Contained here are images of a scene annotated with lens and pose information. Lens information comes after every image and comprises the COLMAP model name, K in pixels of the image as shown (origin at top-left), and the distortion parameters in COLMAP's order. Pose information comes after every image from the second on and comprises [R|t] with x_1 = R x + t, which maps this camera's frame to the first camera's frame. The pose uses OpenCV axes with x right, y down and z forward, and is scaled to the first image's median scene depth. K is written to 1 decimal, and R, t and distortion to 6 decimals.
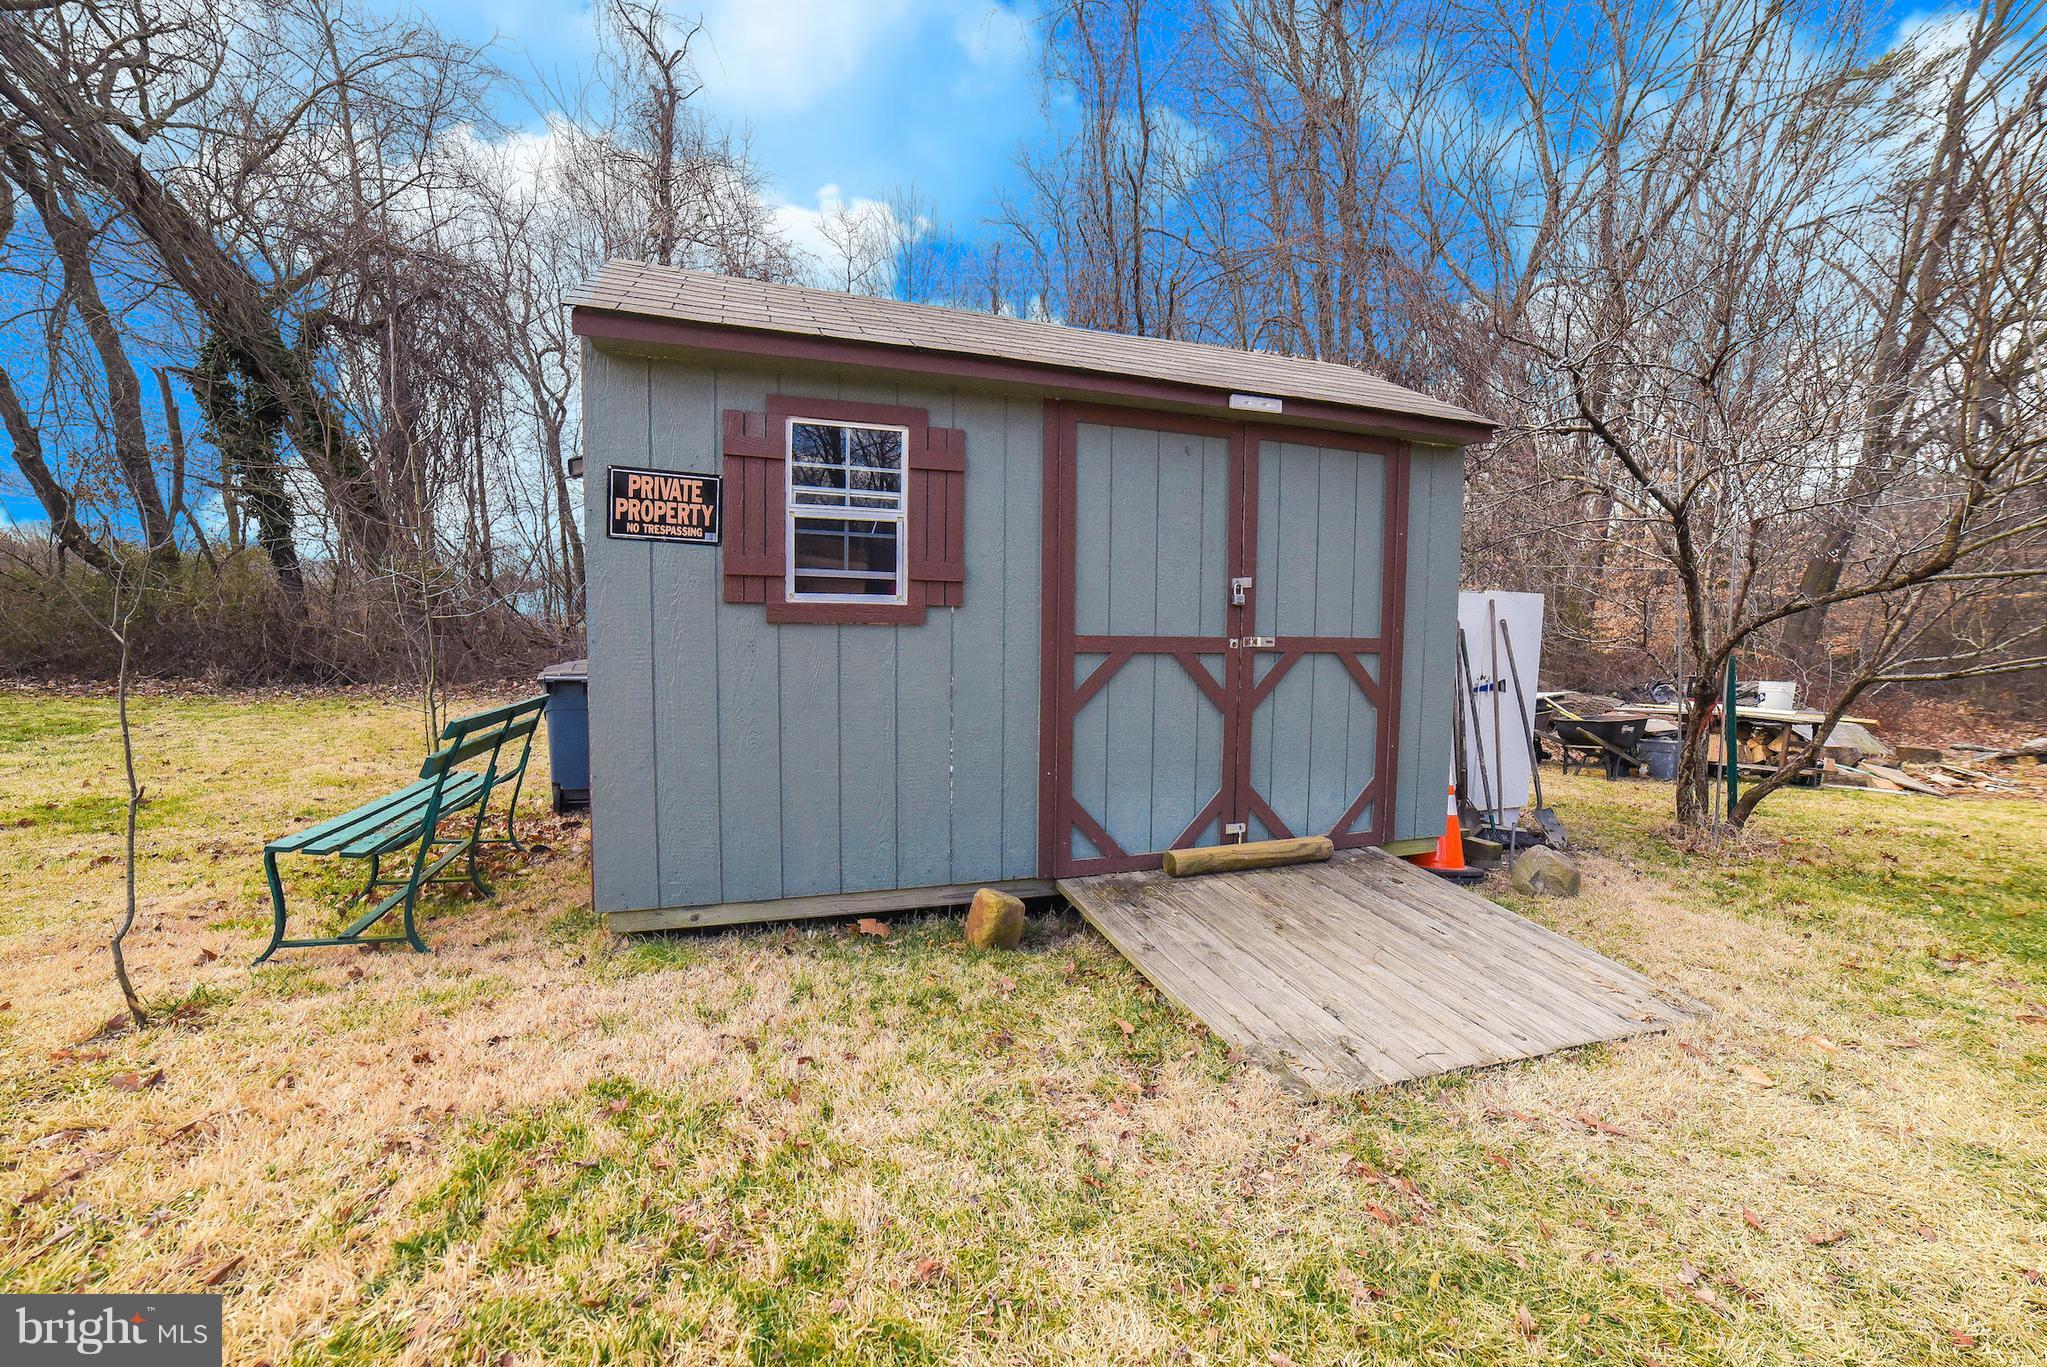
lens RADIAL K [[802.4, 0, 1034.5], [0, 802.4, 701.6], [0, 0, 1]] dist [-0.060714, 0.032217]
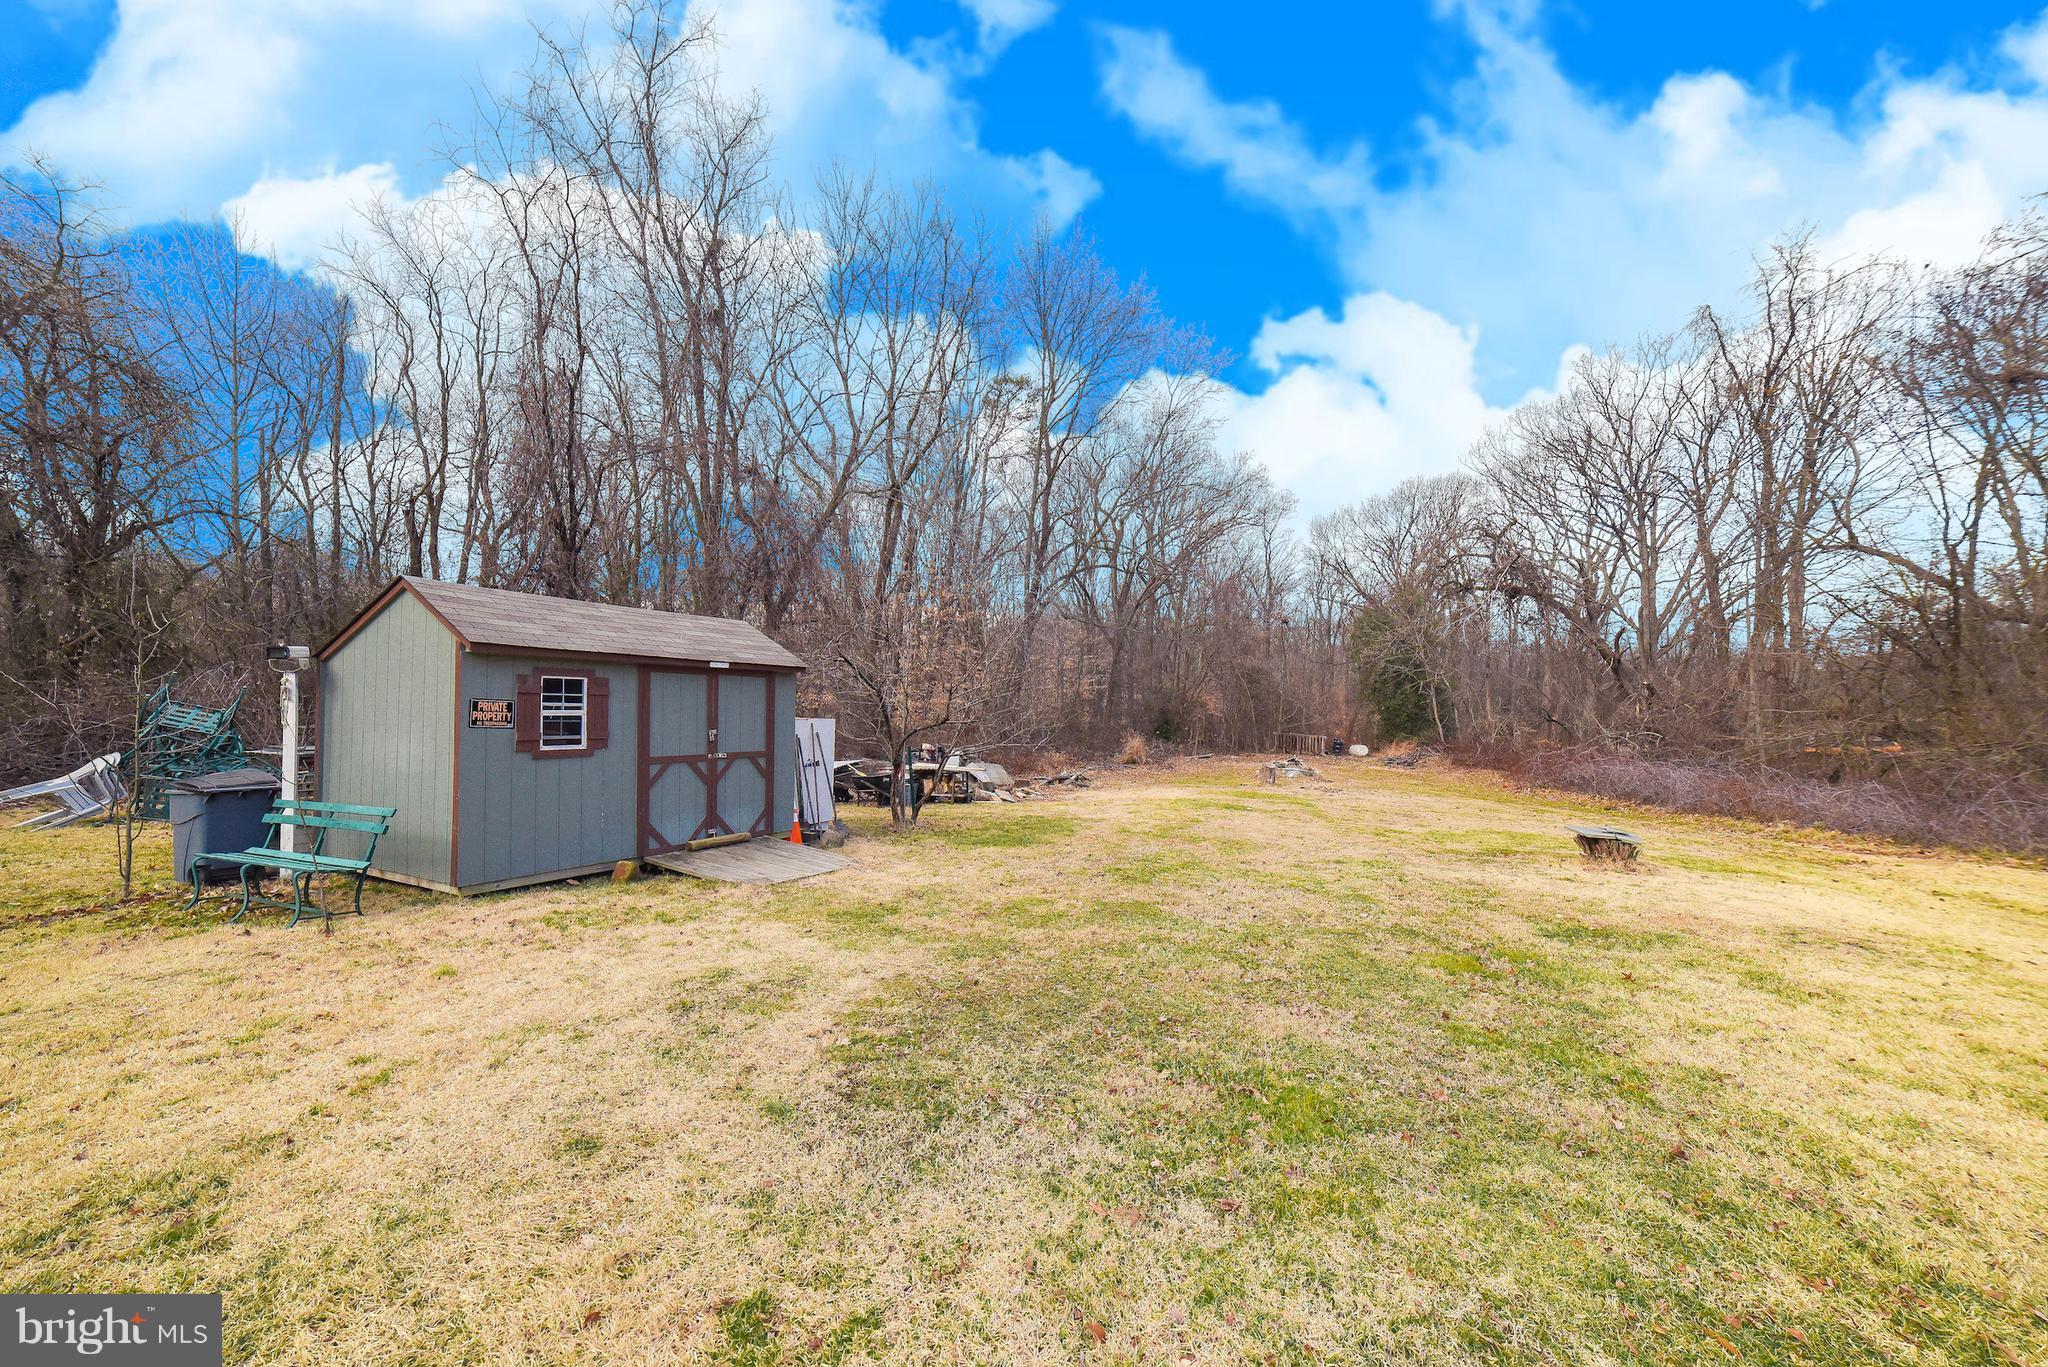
lens RADIAL K [[802.8, 0, 1035.0], [0, 802.8, 701.6], [0, 0, 1]] dist [-0.060714, 0.032217]
pose [[0.721367, 0.004454, 0.692538, -0.744684], [0.051440, 0.996872, -0.059993, -0.042318], [-0.690640, 0.078902, 0.718882, -1.510919]]
